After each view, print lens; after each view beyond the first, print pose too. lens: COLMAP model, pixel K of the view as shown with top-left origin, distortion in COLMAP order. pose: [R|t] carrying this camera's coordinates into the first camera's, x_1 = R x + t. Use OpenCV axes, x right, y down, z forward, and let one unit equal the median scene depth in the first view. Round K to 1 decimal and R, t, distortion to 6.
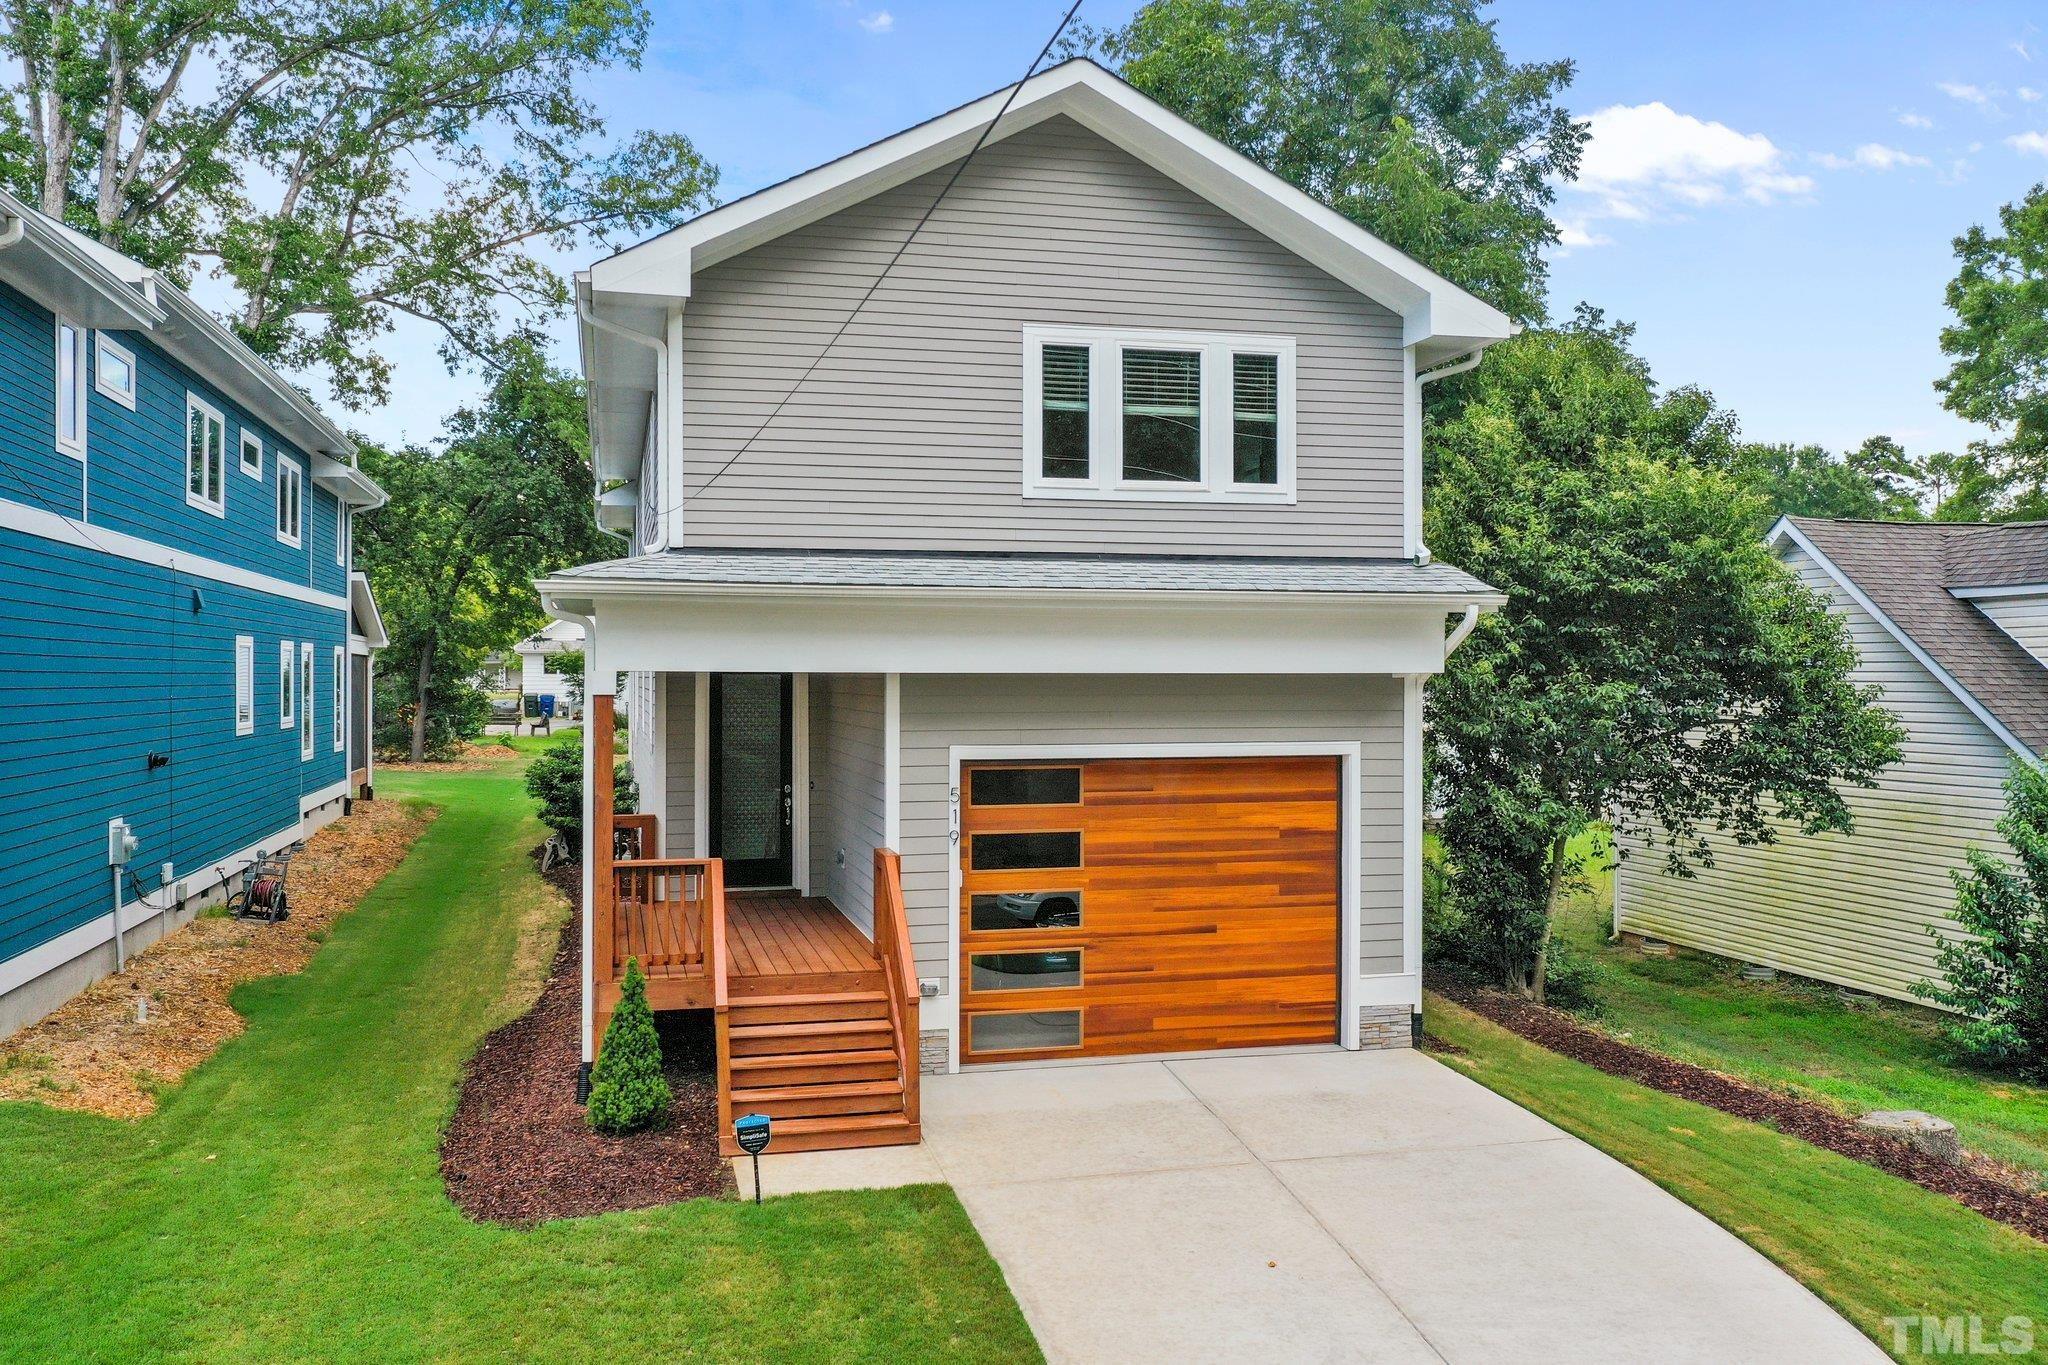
lens RADIAL K [[1646.7, 0, 1024.0], [0, 1646.7, 682.5], [0, 0, 1]] dist [0.014890, 0.000586]
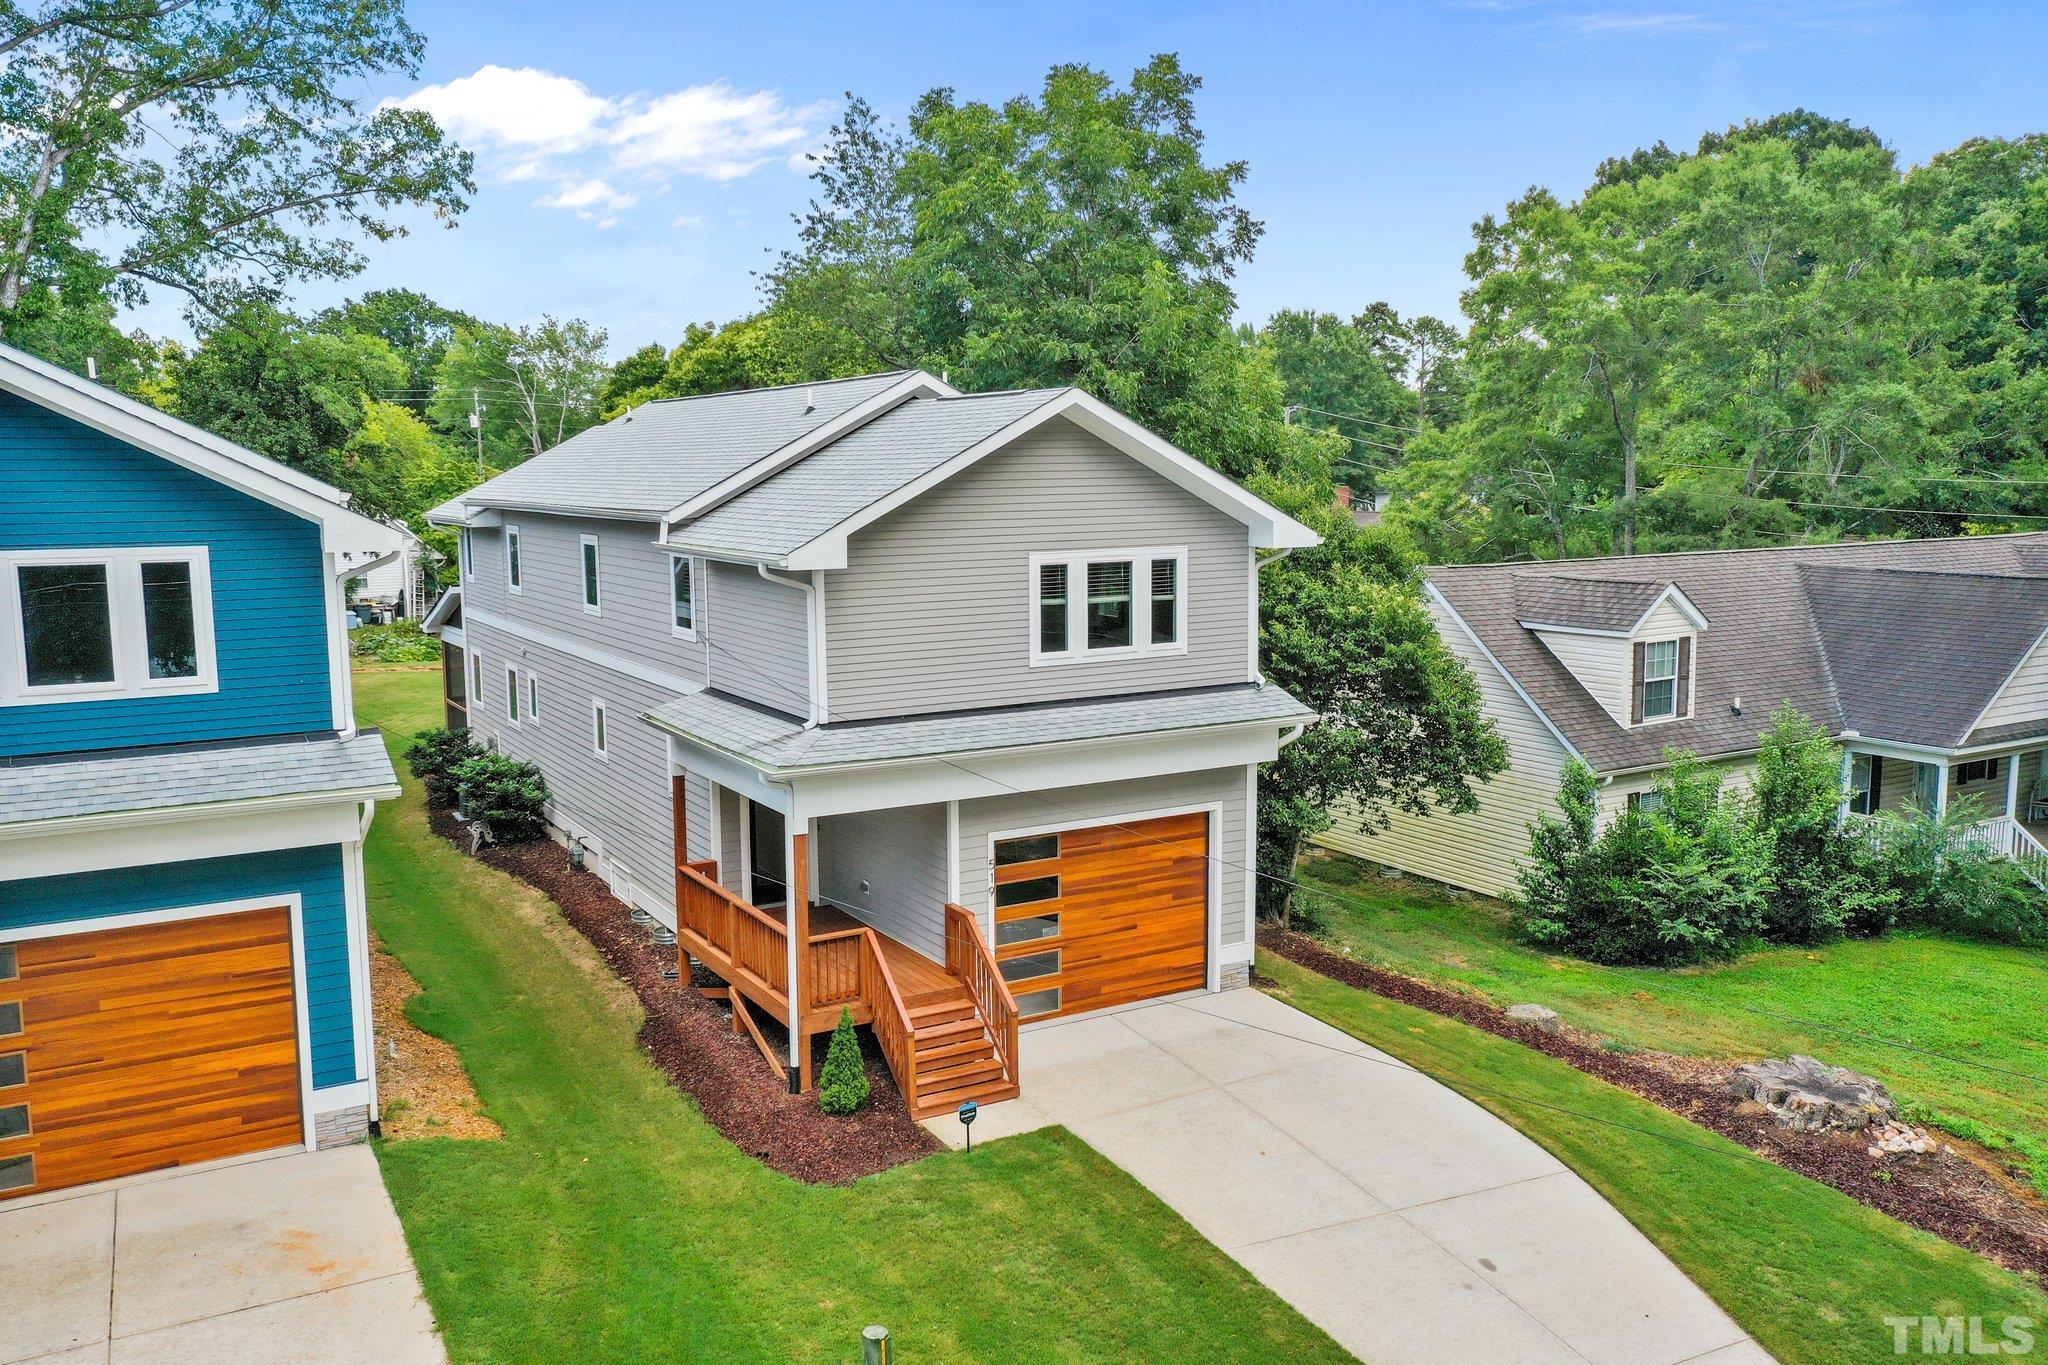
lens RADIAL K [[1630.0, 0, 1024.0], [0, 1630.0, 682.5], [0, 0, 1]] dist [0.008670, 0.011356]
pose [[0.960069, -0.044487, 0.276202, -0.400155], [0.009295, 0.991803, 0.127436, -0.275712], [-0.279607, -0.119780, 0.952613, -0.408697]]
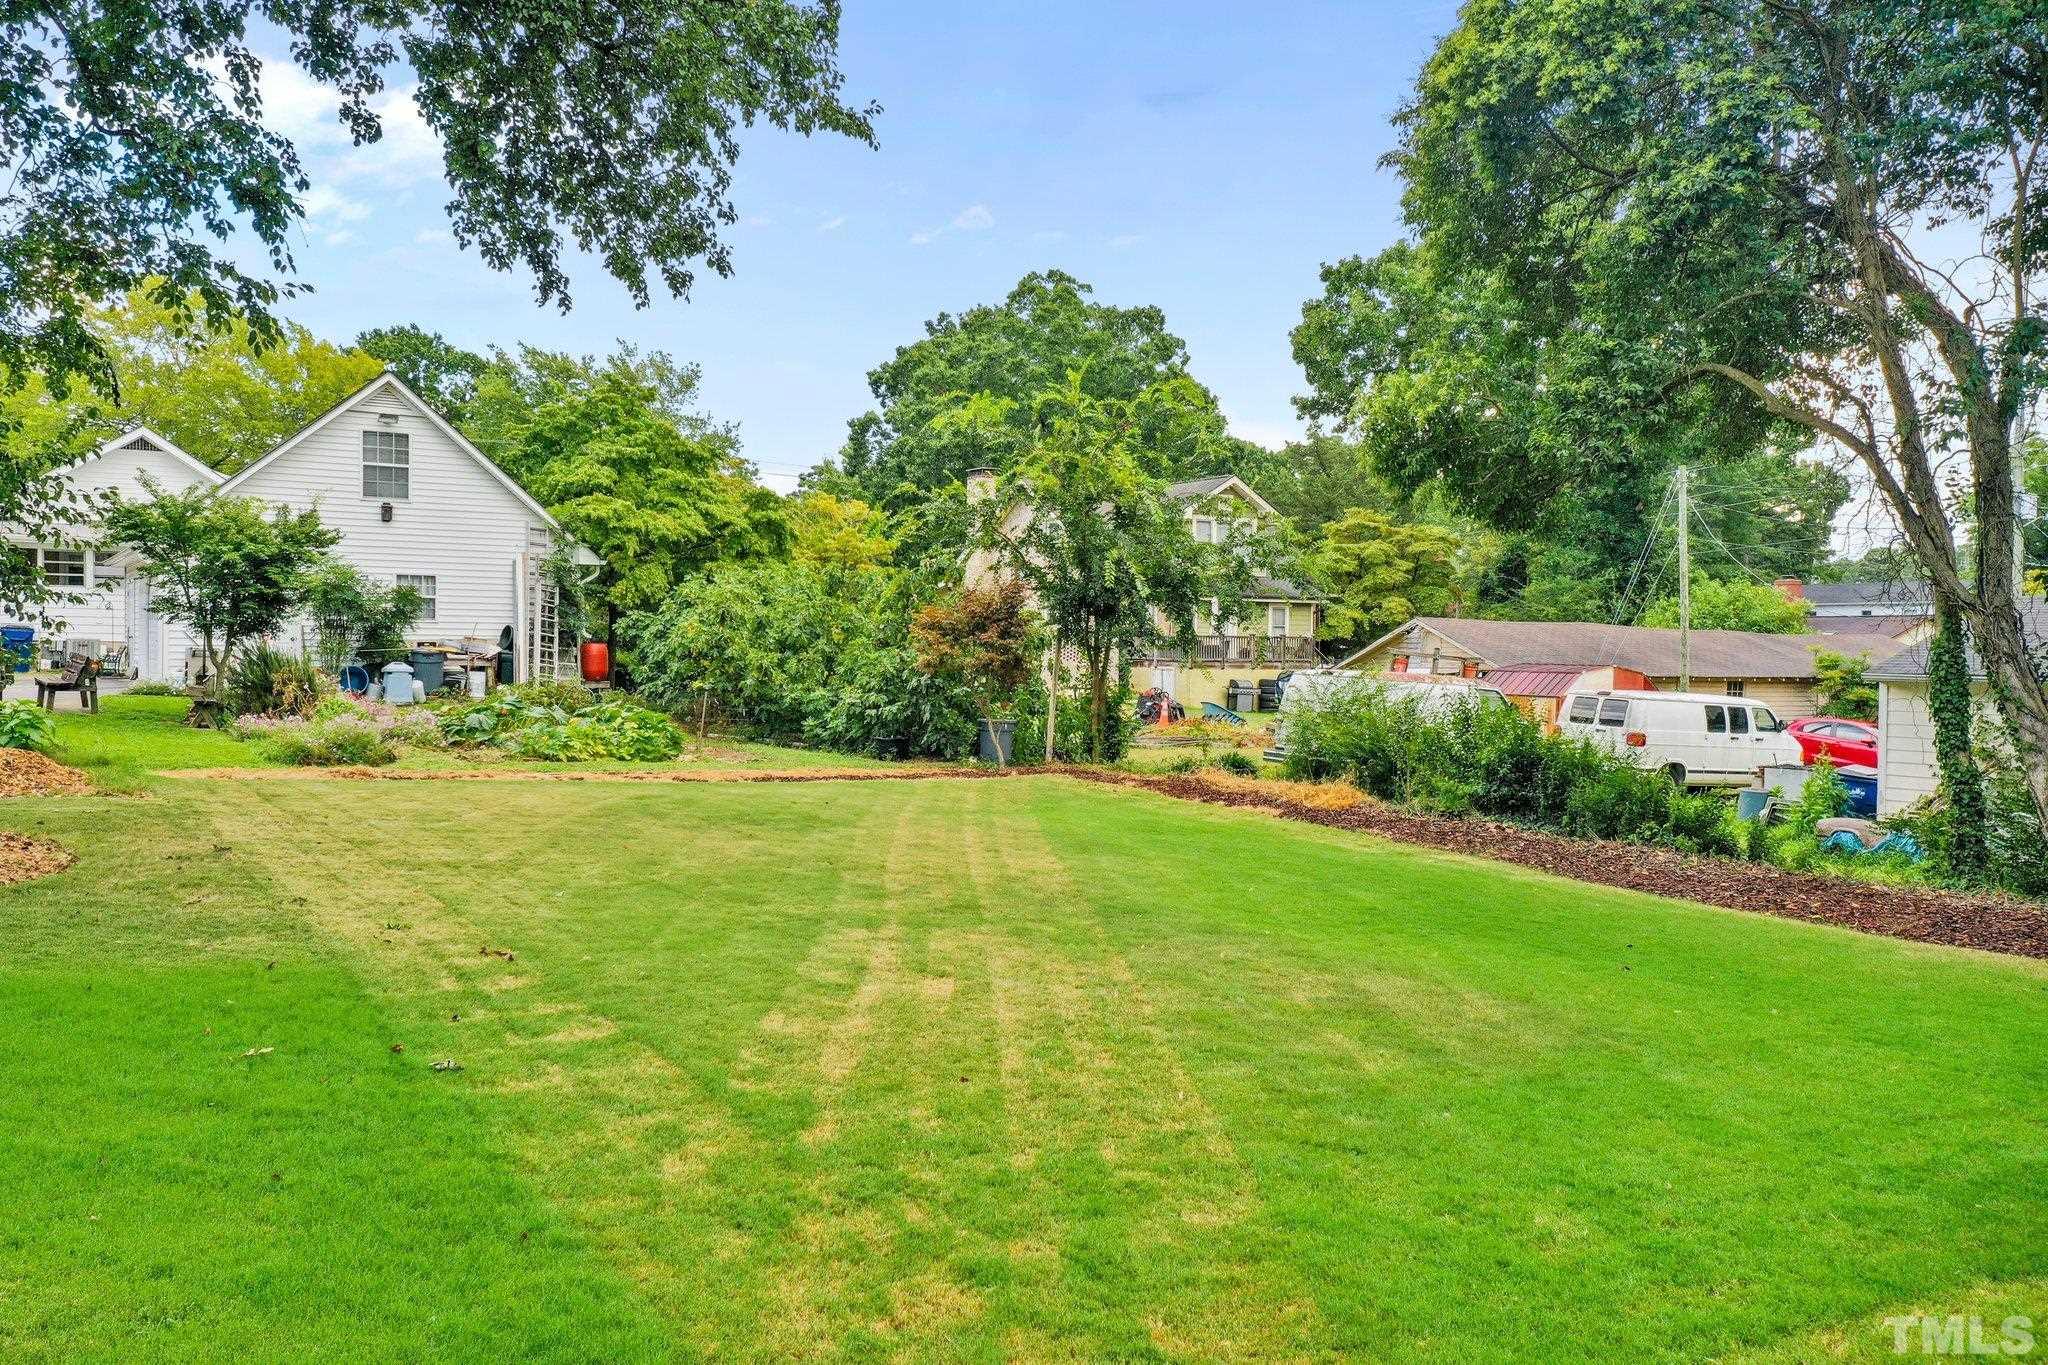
lens RADIAL K [[1646.7, 0, 1024.0], [0, 1646.7, 682.5], [0, 0, 1]] dist [0.014890, 0.000586]
pose [[0.951858, 0.004685, 0.306503, -0.823603], [-0.010628, 0.999786, 0.017724, 0.065588], [-0.306354, -0.020128, 0.951705, 2.301438]]
